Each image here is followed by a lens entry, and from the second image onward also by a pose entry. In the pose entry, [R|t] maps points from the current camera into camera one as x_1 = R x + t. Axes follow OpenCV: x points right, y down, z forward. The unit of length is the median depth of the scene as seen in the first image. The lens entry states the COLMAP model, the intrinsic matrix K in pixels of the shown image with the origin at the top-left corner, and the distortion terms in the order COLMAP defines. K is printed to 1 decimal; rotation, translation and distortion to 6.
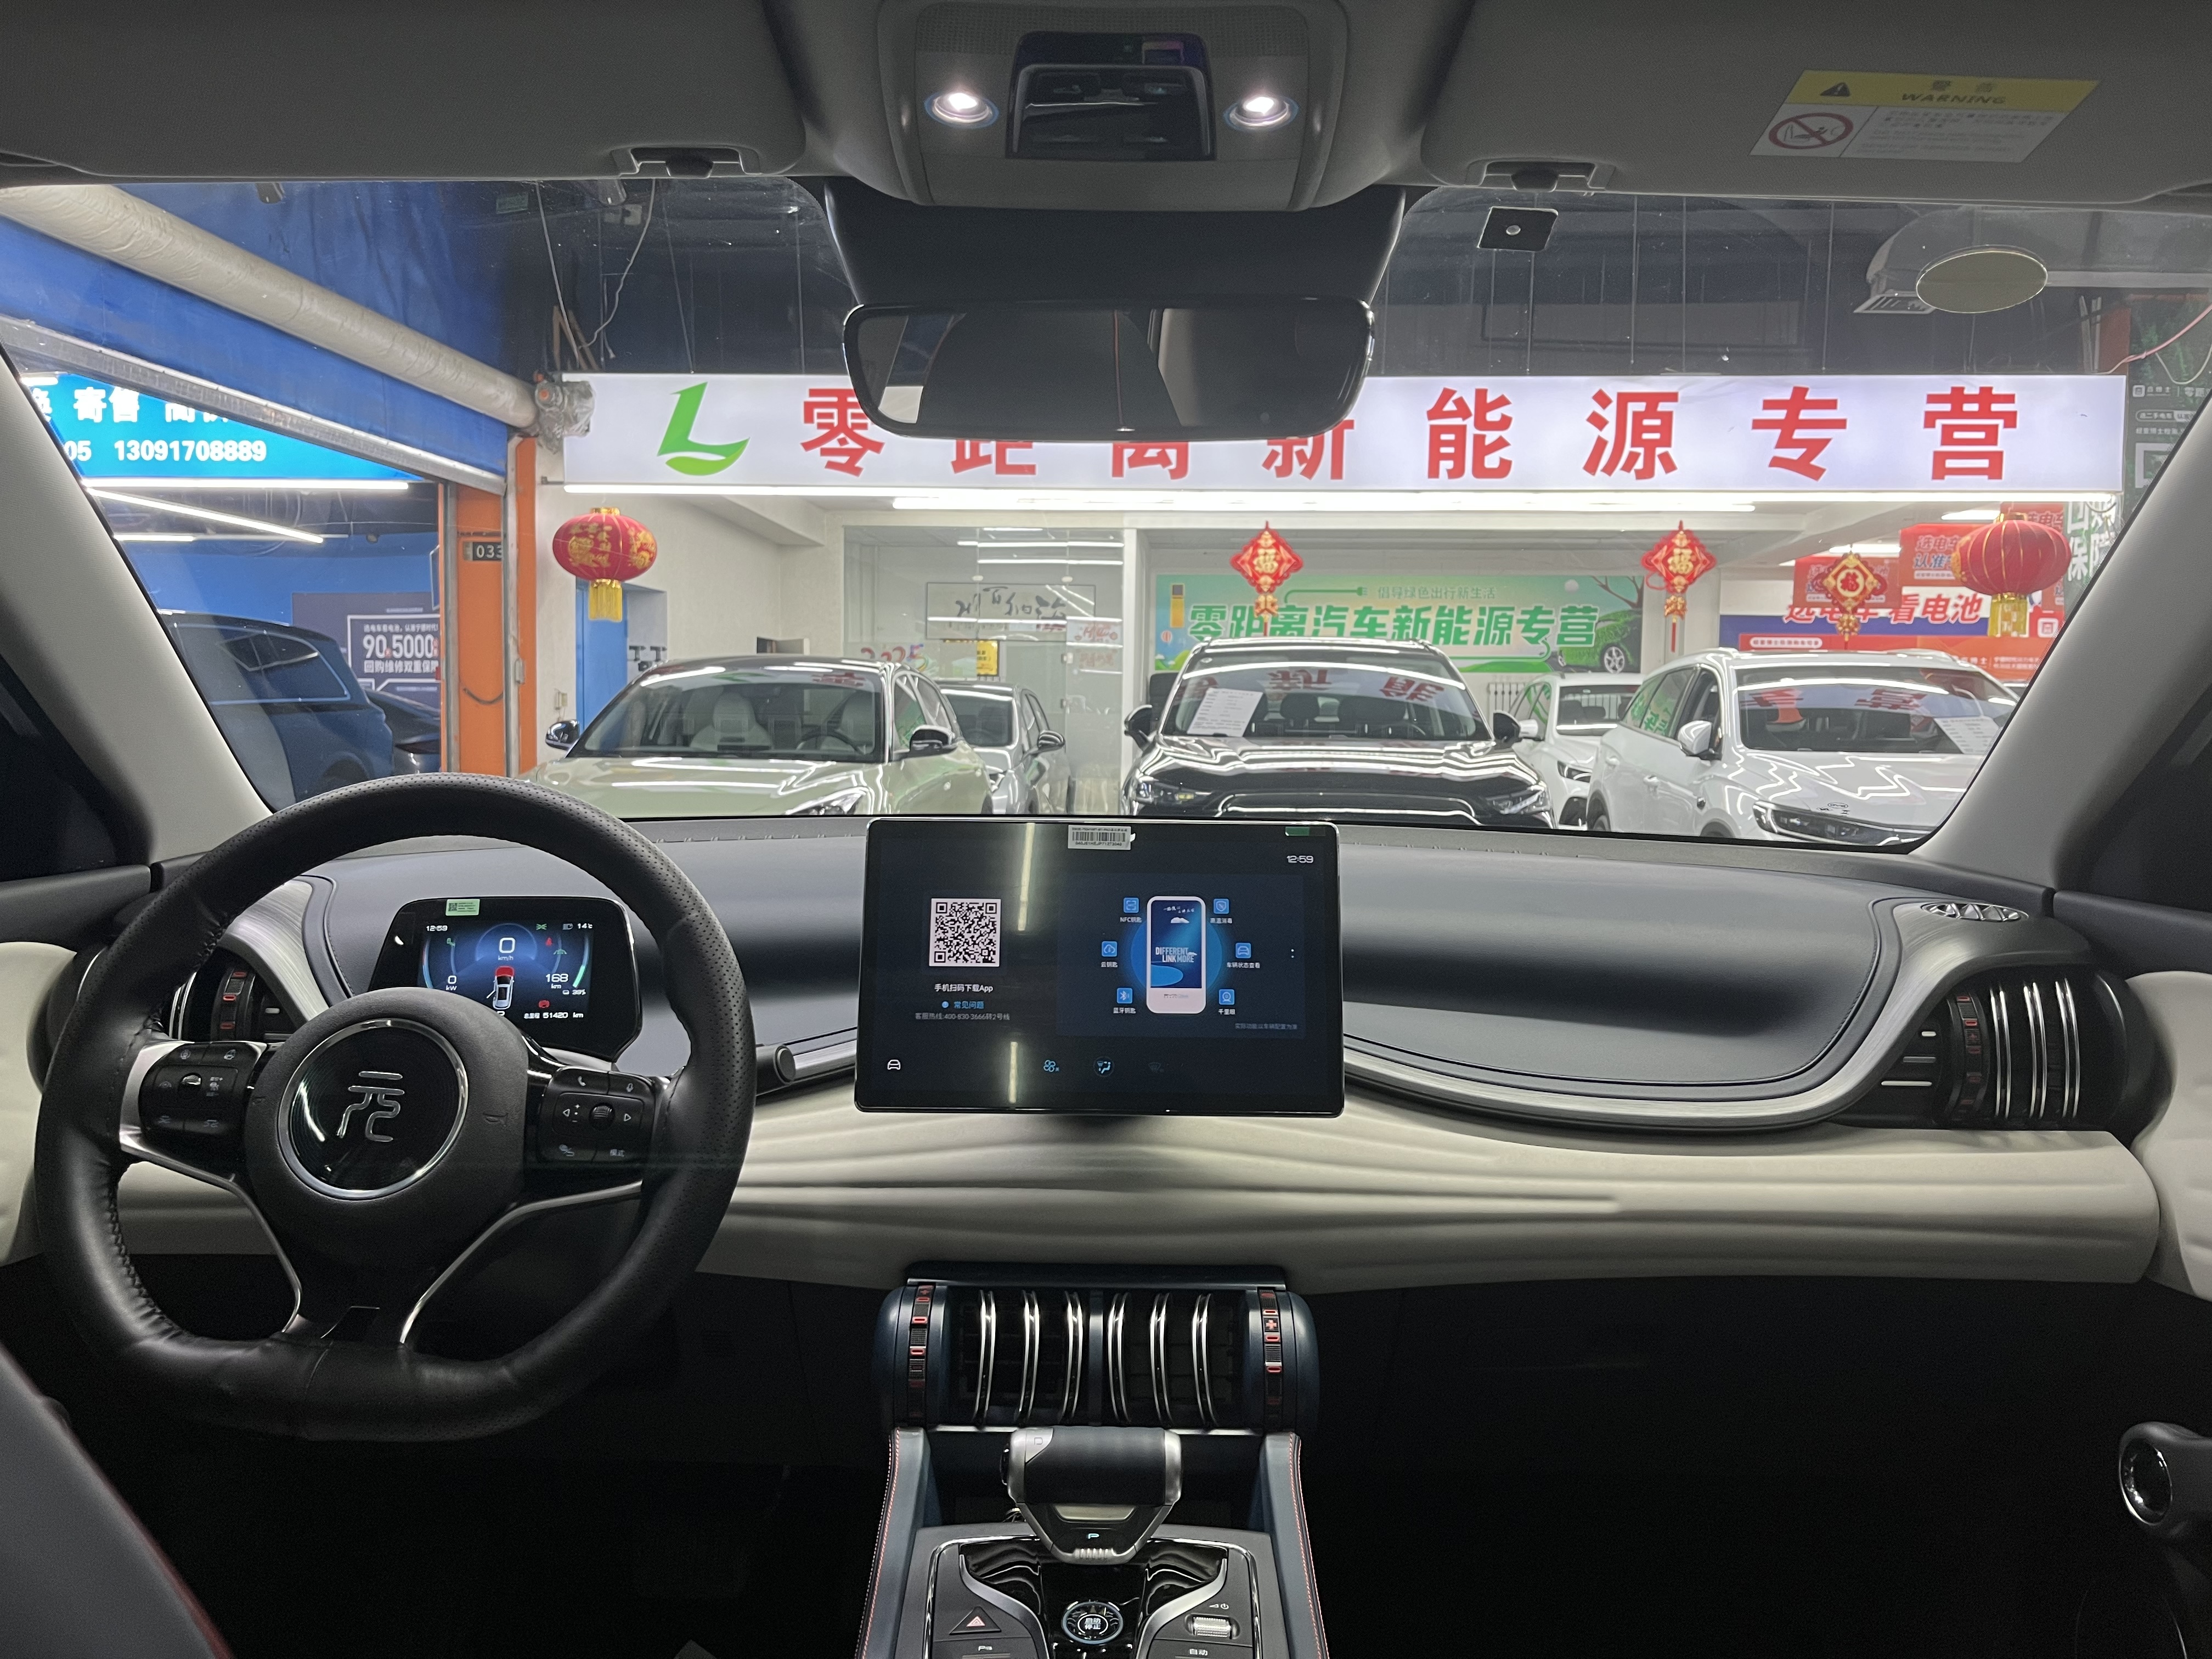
lens RADIAL K [[1694.7, 0, 1085.7], [0, 1694.7, 832.7], [0, 0, 1]] dist [0.041120, -0.028442]
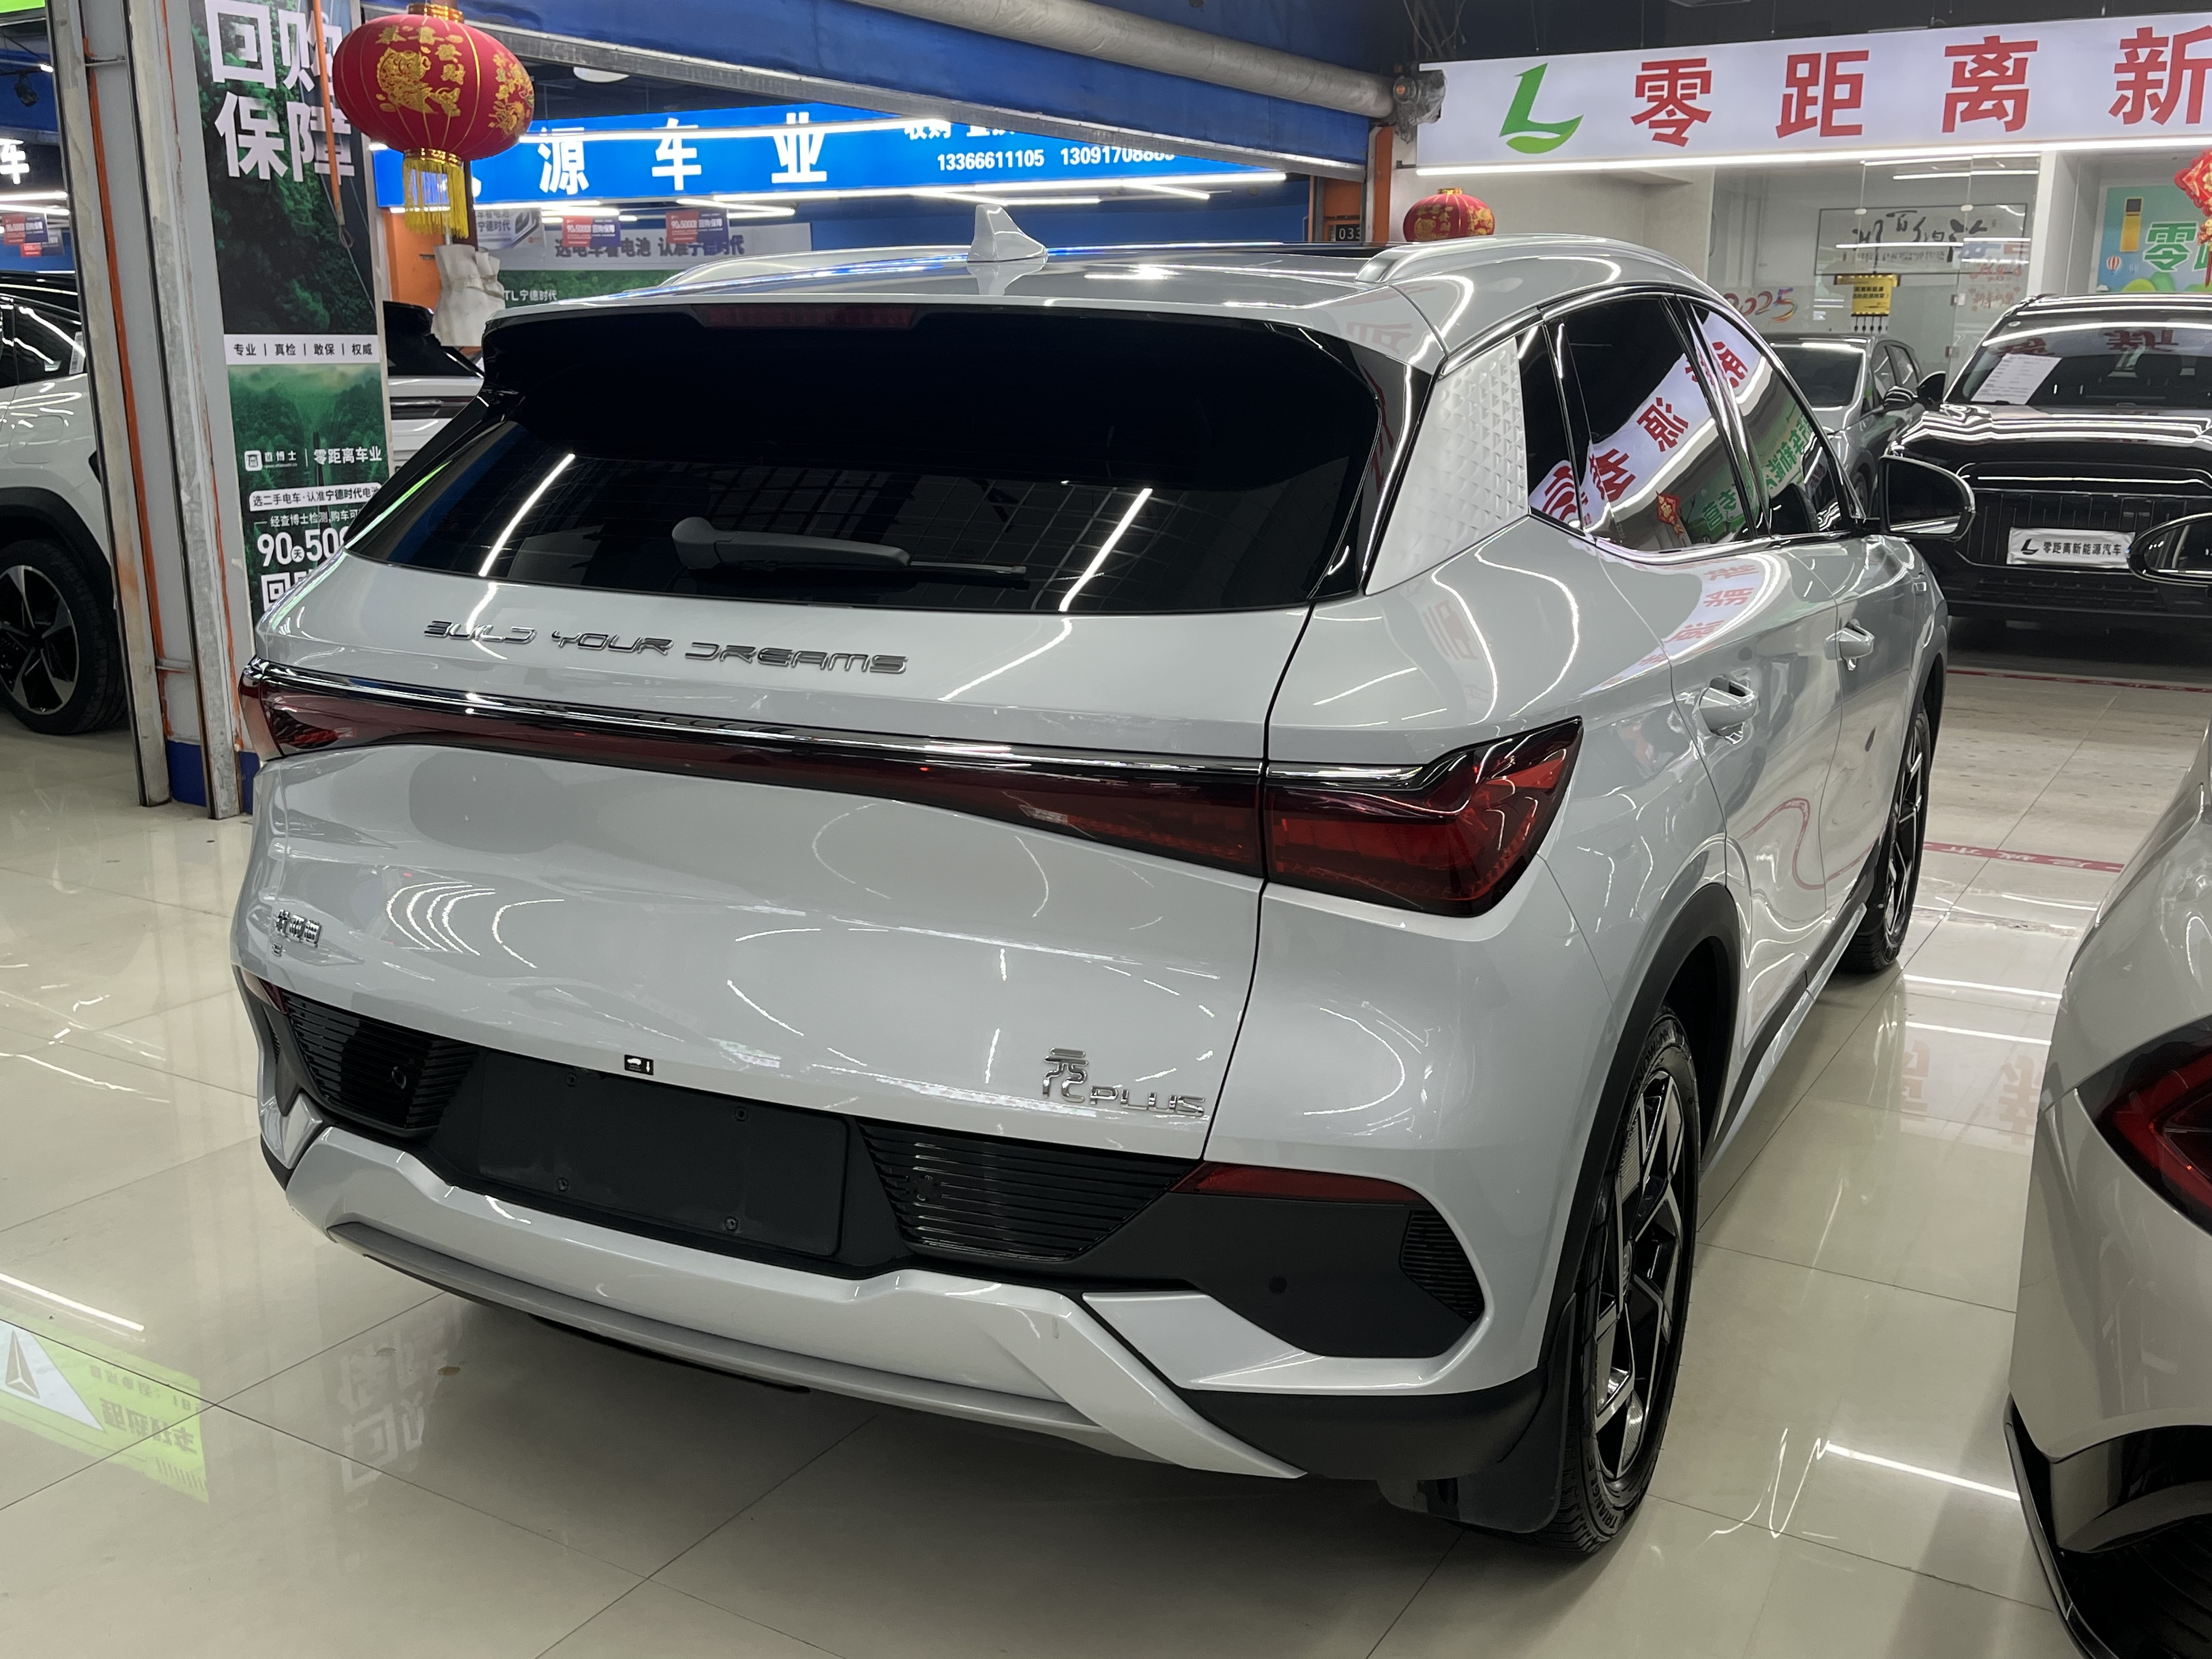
lens RADIAL K [[2037.8, 0, 1139.8], [0, 2037.8, 856.0], [0, 0, 1]] dist [0.017495, 0.000000]
pose [[0.903217, 0.093919, -0.418781, 0.134424], [-0.018634, 0.983424, 0.180359, -0.000279], [0.428779, -0.155100, 0.889996, -0.340623]]
